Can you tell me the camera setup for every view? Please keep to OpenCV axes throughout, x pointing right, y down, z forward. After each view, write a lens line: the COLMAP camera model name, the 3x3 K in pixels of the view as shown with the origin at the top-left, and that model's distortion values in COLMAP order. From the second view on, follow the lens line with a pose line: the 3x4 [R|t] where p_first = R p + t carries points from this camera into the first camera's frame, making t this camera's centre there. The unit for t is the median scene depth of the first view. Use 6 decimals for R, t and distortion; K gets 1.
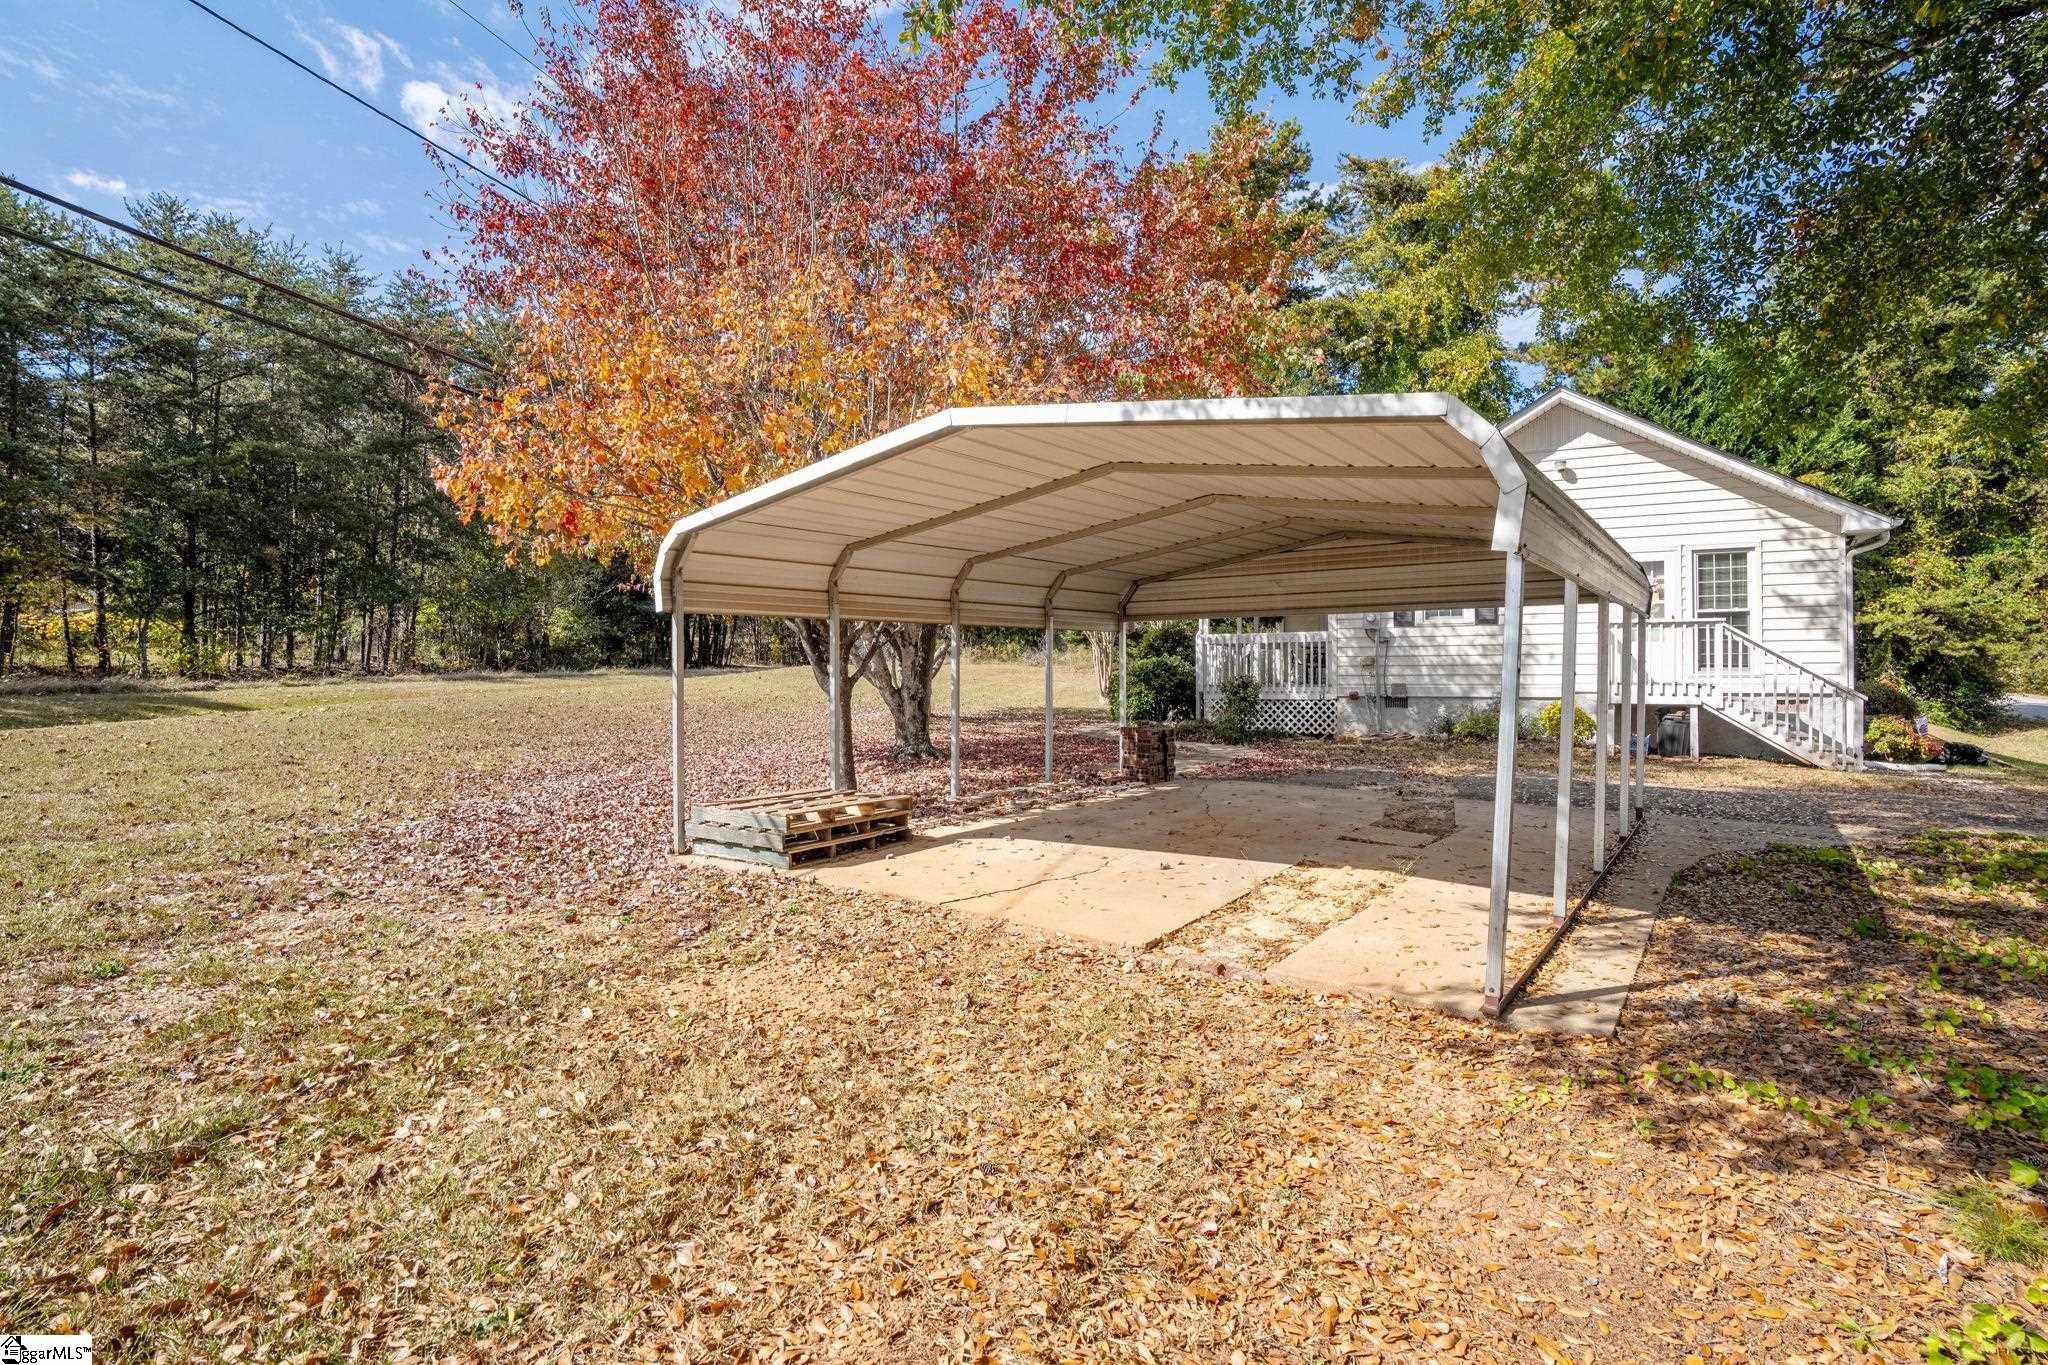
lens RADIAL K [[1055.0, 0, 1024.5], [0, 1055.0, 675.4], [0, 0, 1]] dist [-0.128617, 0.050582]
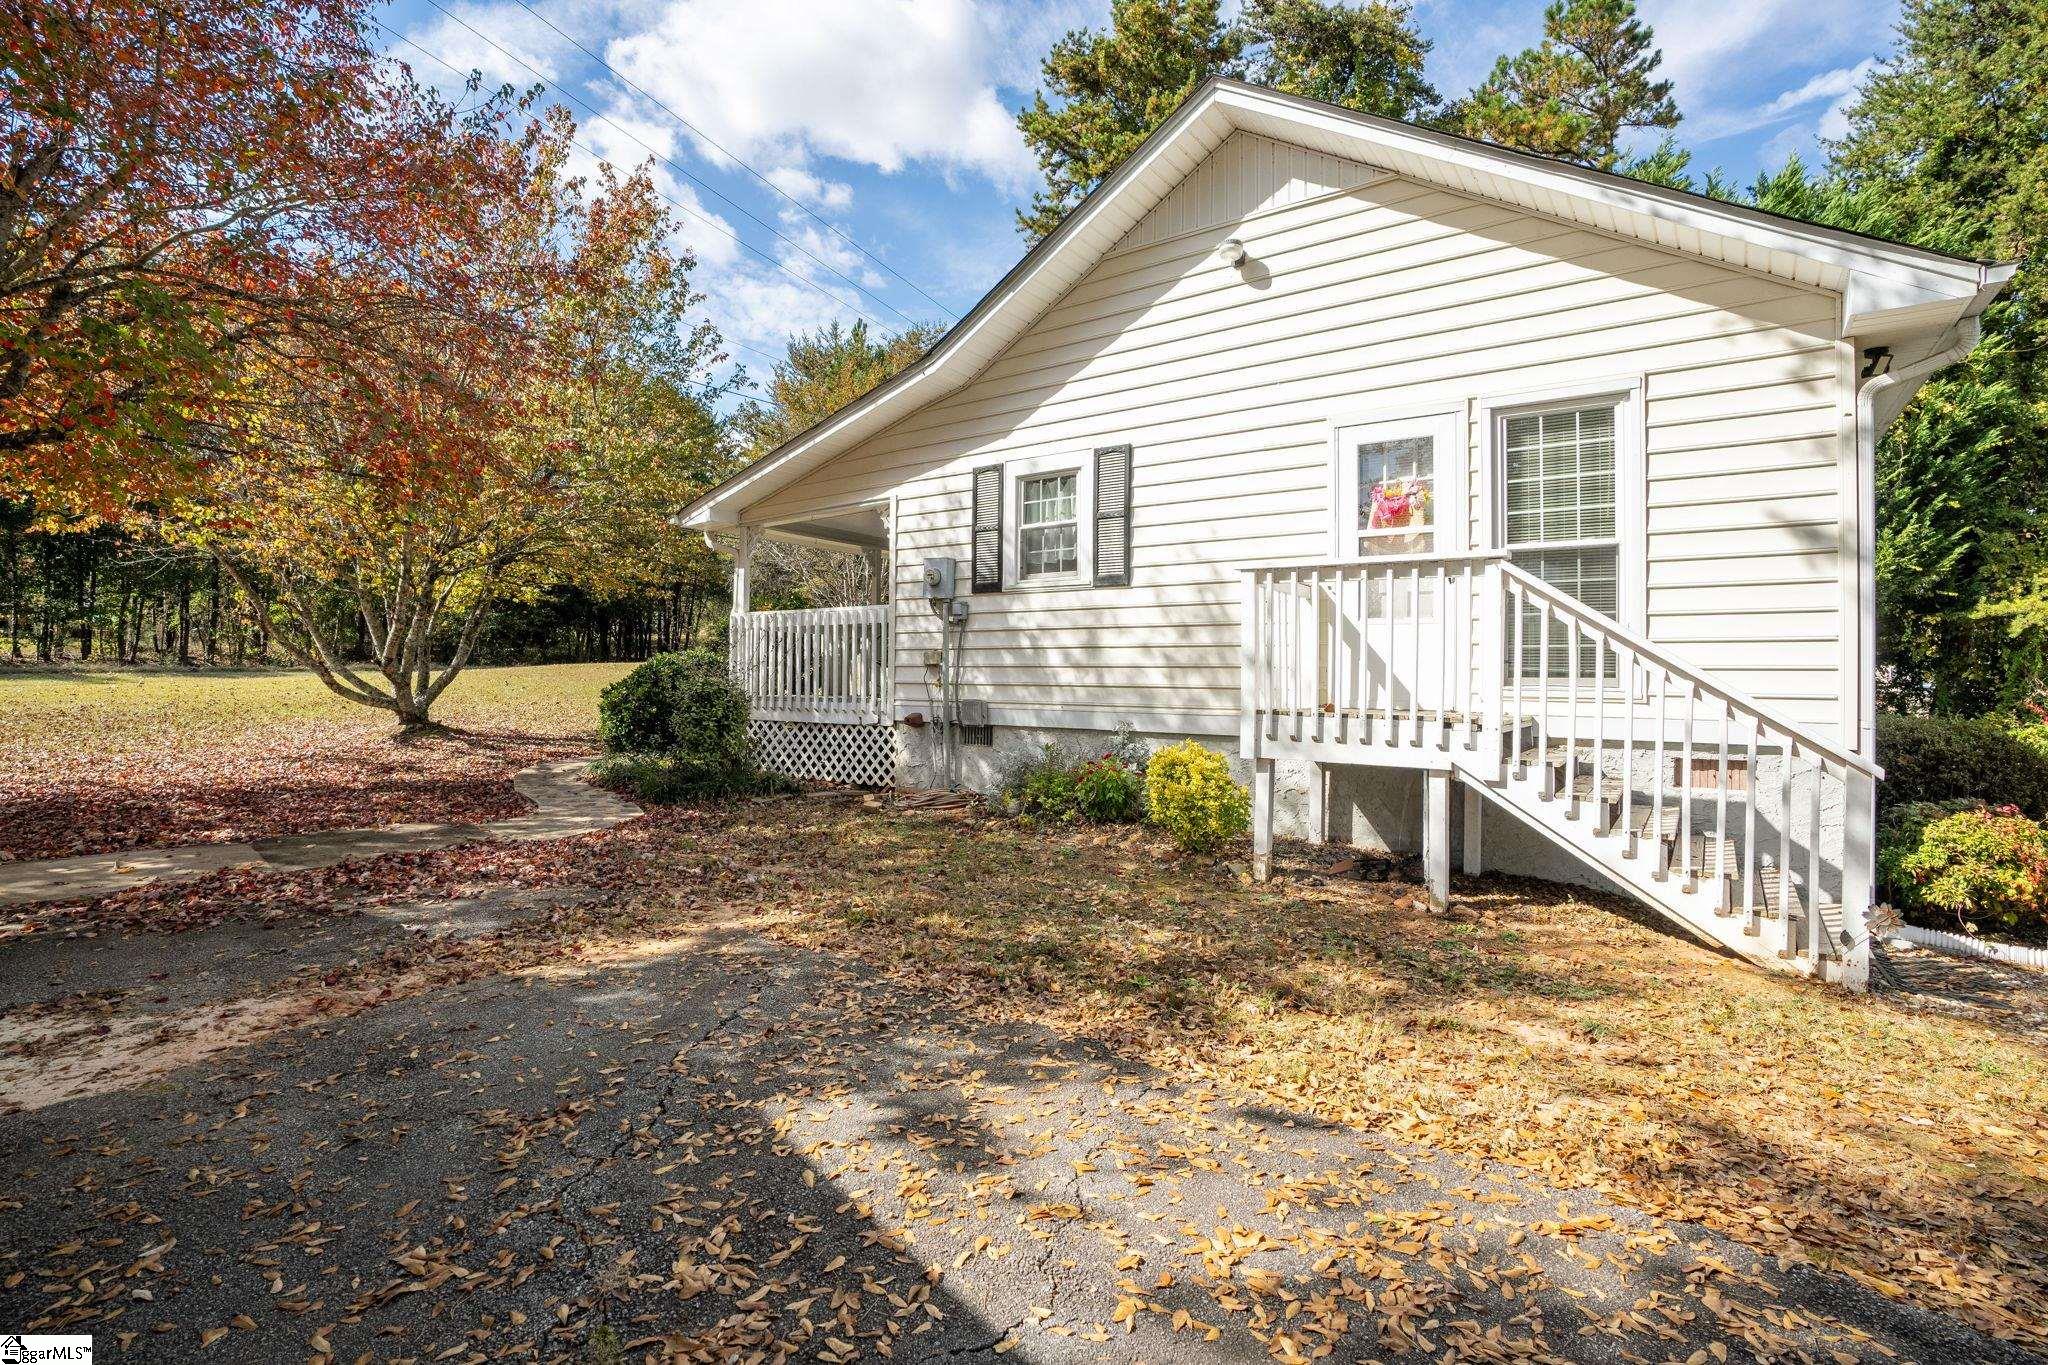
lens RADIAL K [[1045.9, 0, 1024.0], [0, 1045.9, 682.5], [0, 0, 1]] dist [-0.104091, 0.043193]
pose [[0.995646, 0.013714, -0.092203, 0.505299], [-0.013472, 0.999904, 0.003237, -0.004230], [0.092239, -0.001981, 0.995735, 0.540004]]
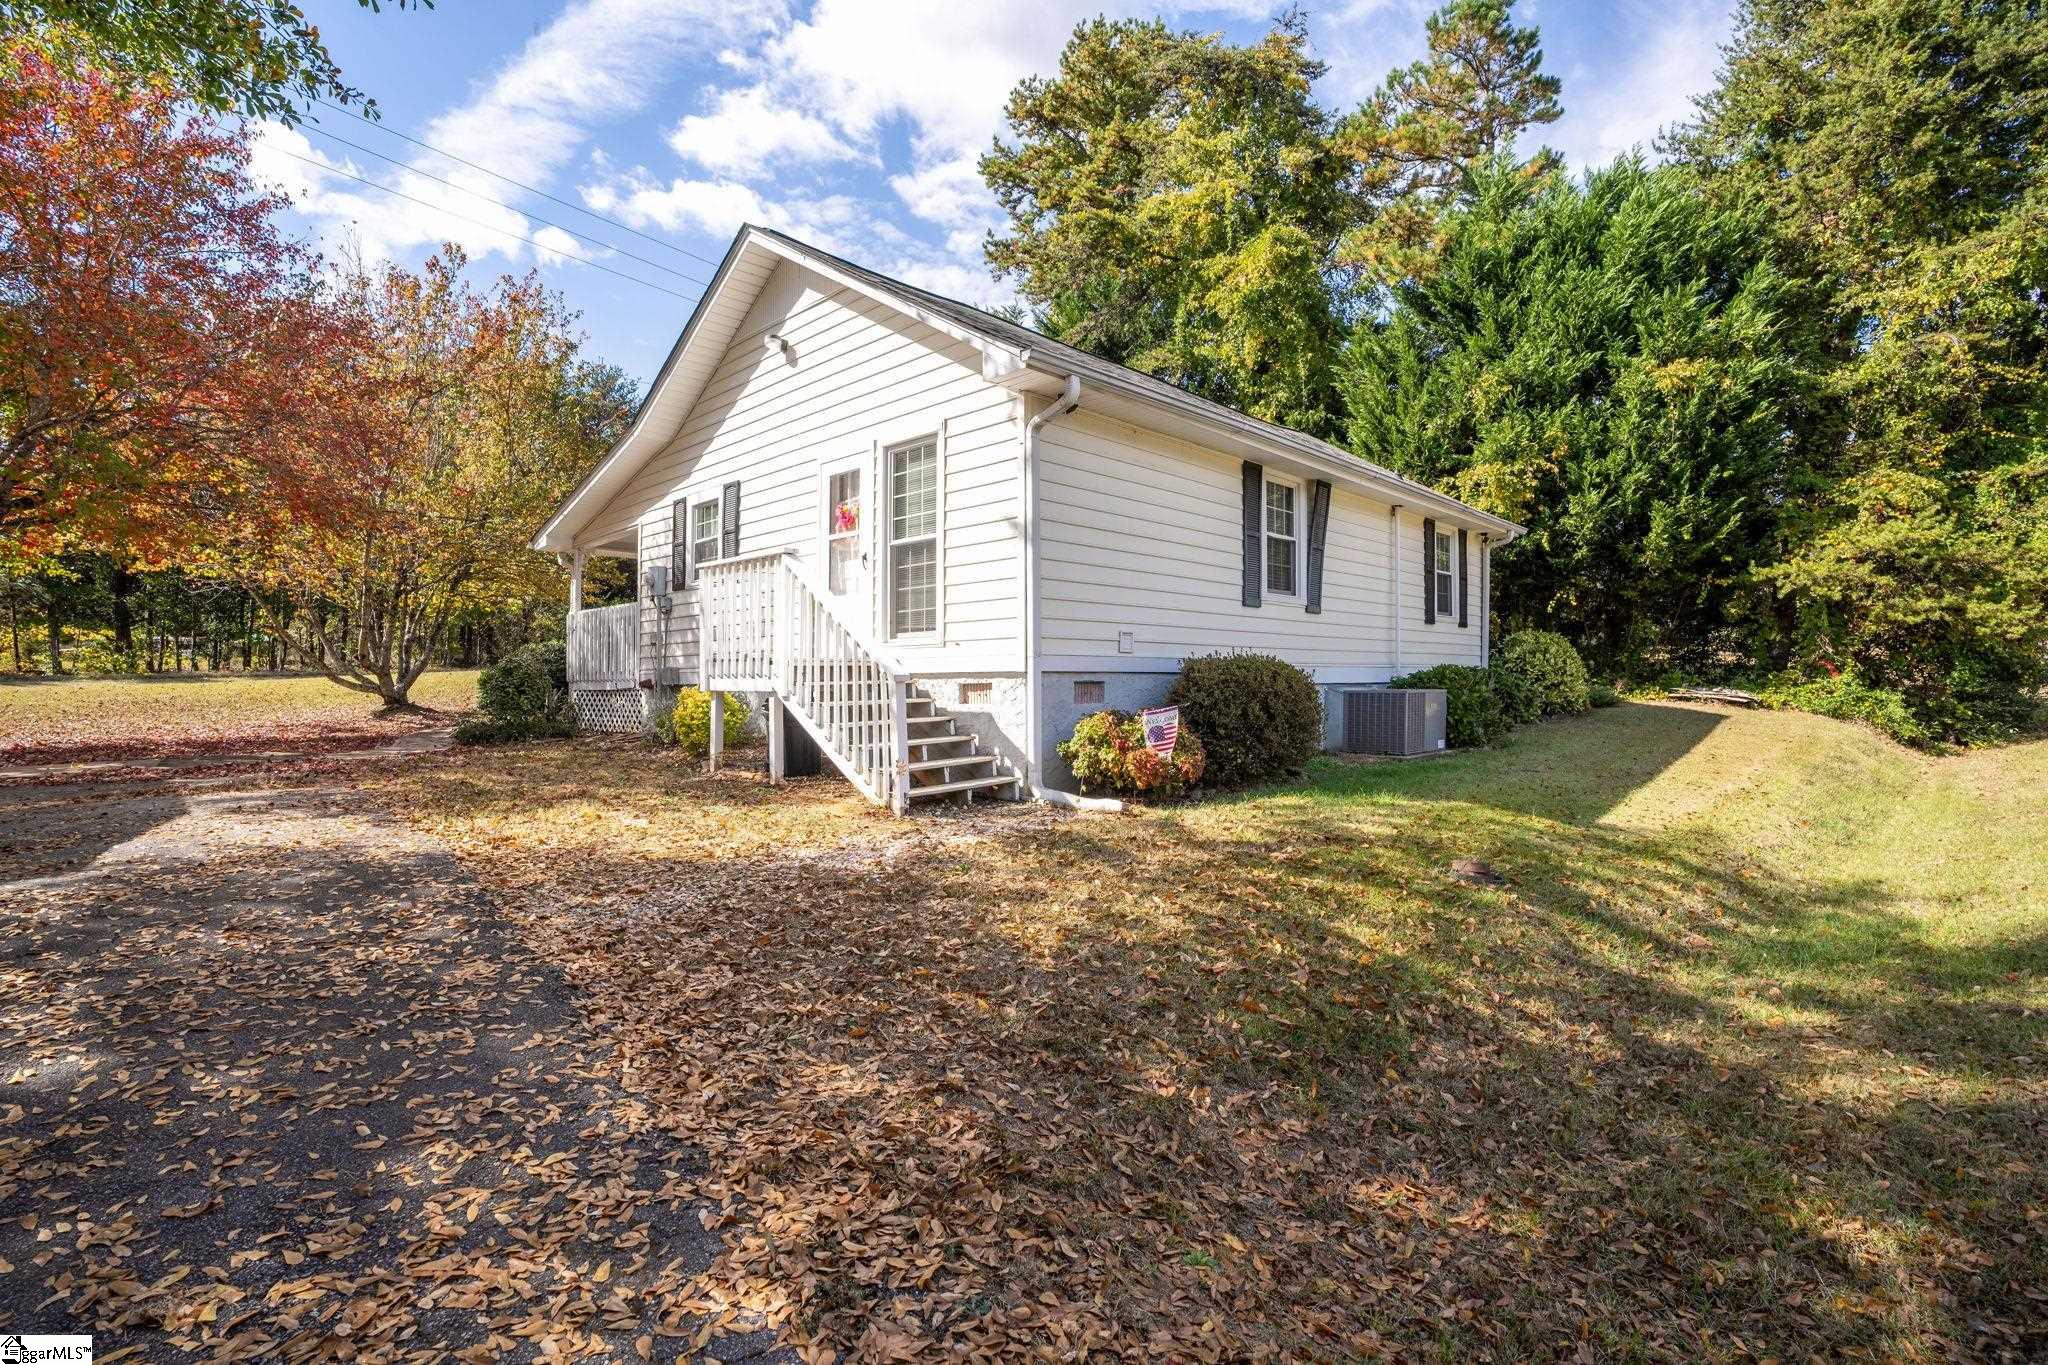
lens RADIAL K [[1045.9, 0, 1024.0], [0, 1045.9, 682.5], [0, 0, 1]] dist [-0.104091, 0.043193]
pose [[0.972758, -0.007989, -0.231686, 0.902446], [0.008719, 0.999960, 0.002124, 0.022049], [0.231660, -0.004086, 0.972788, 0.387969]]
